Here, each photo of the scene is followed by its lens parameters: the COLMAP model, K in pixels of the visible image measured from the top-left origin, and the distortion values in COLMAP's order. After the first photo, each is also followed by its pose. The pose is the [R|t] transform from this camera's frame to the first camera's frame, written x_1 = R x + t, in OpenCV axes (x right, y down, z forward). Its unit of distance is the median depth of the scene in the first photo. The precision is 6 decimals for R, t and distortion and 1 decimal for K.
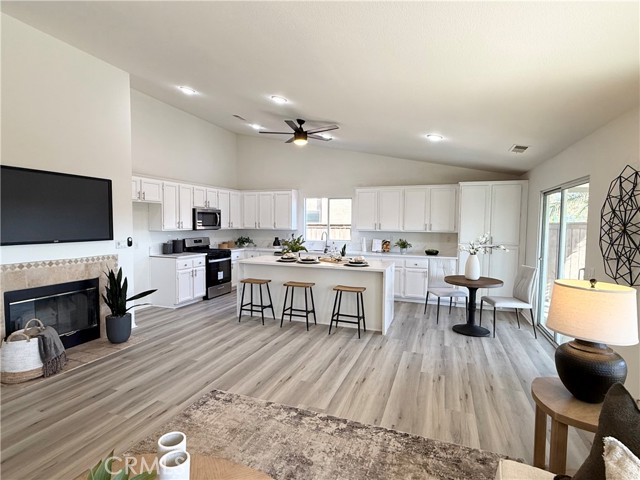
lens RADIAL K [[330.8, 0, 316.1], [0, 330.8, 237.8], [0, 0, 1]] dist [0.000061, -0.001088]
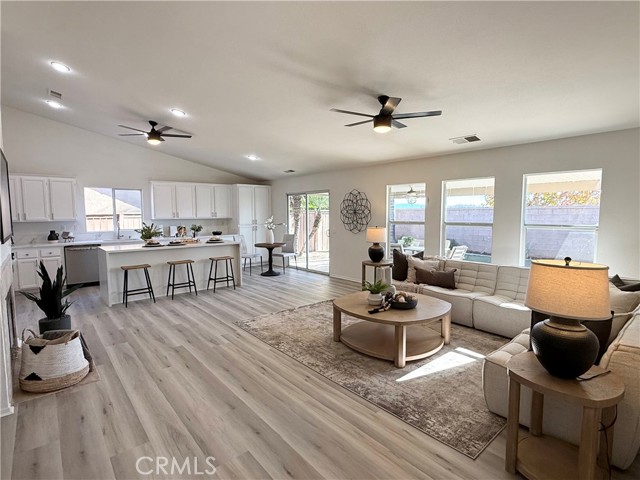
lens RADIAL K [[330.8, 0, 317.6], [0, 330.8, 238.9], [0, 0, 1]] dist [0.000061, -0.001088]
pose [[0.481827, -0.080560, 0.872555, -0.909813], [0.052610, 0.996628, 0.062963, 0.004686], [-0.874686, 0.015568, 0.484441, -0.041402]]
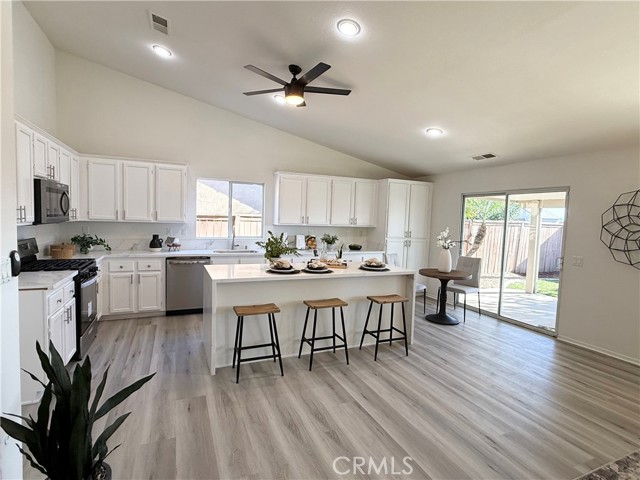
lens RADIAL K [[330.8, 0, 316.2], [0, 330.8, 239.3], [0, 0, 1]] dist [0.000061, -0.001088]
pose [[0.716756, -0.030481, 0.696658, -0.580041], [0.006714, 0.999300, 0.036814, -0.023553], [-0.697292, -0.021709, 0.716458, 0.531657]]
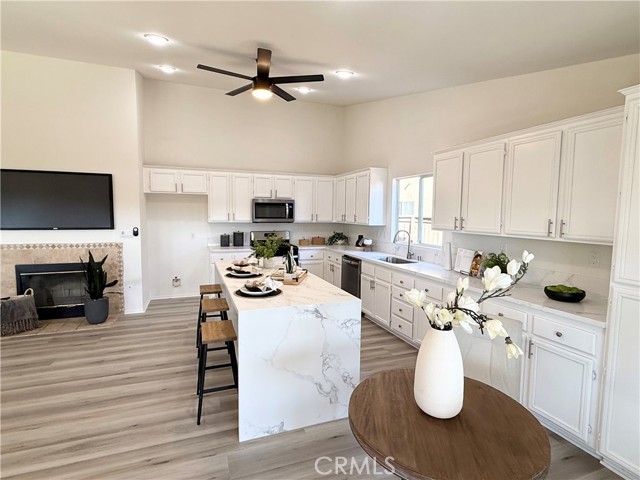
lens RADIAL K [[330.8, 0, 318.6], [0, 330.8, 239.8], [0, 0, 1]] dist [0.000061, -0.001088]
pose [[0.668428, 0.061535, -0.741227, 0.618395], [-0.041397, 0.998105, 0.045529, -0.034833], [0.742624, 0.000252, 0.669708, 0.734076]]
